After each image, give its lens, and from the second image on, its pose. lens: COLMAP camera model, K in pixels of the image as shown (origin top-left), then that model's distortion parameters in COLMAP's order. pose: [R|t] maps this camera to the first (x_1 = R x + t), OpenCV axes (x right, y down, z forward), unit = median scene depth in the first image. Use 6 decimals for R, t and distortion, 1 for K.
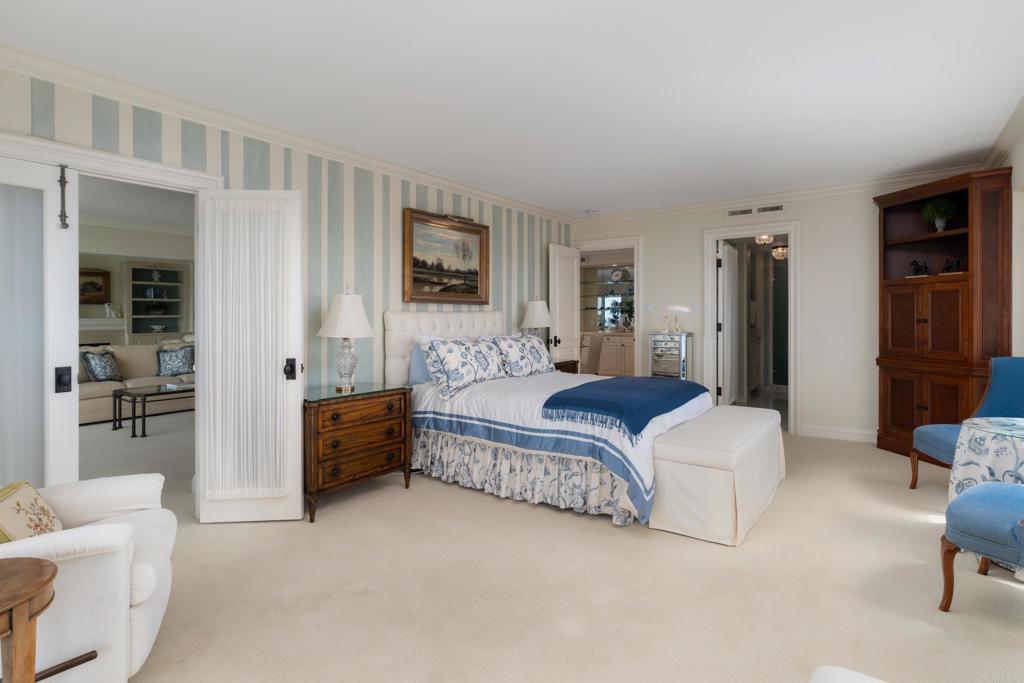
lens RADIAL K [[525.6, 0, 515.8], [0, 525.6, 342.8], [0, 0, 1]] dist [0.003891, 0.000210]
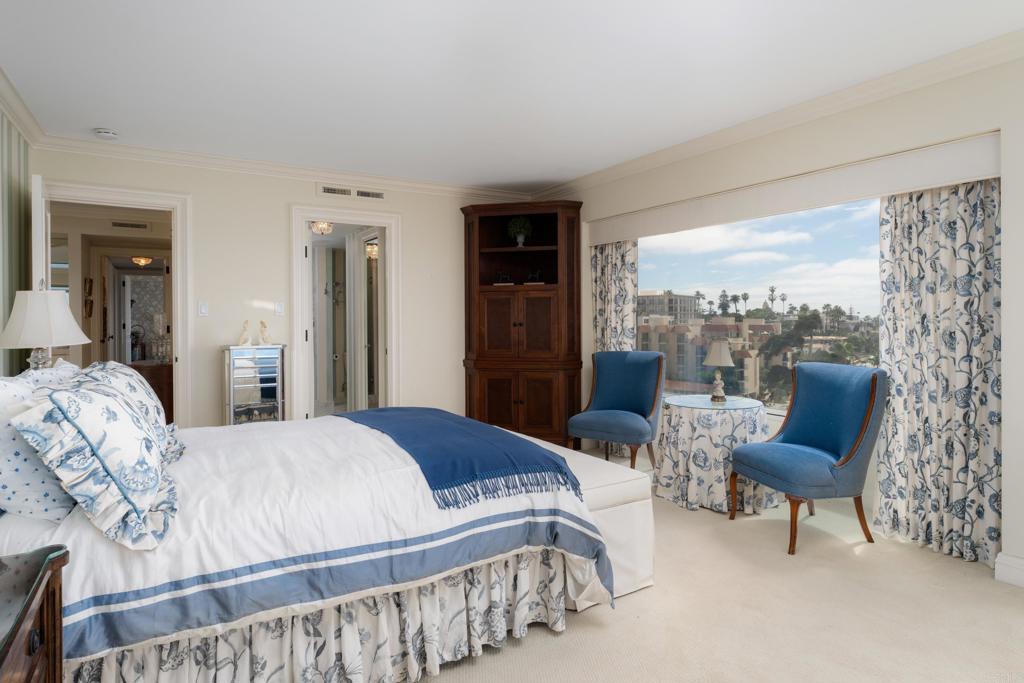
lens RADIAL K [[574.8, 0, 510.4], [0, 574.8, 335.3], [0, 0, 1]] dist [0.001339, 0.000312]
pose [[0.395338, -0.025853, 0.918172, -0.397989], [0.050131, 0.998721, 0.006536, -0.030527], [-0.917167, 0.043445, 0.396128, 0.603789]]
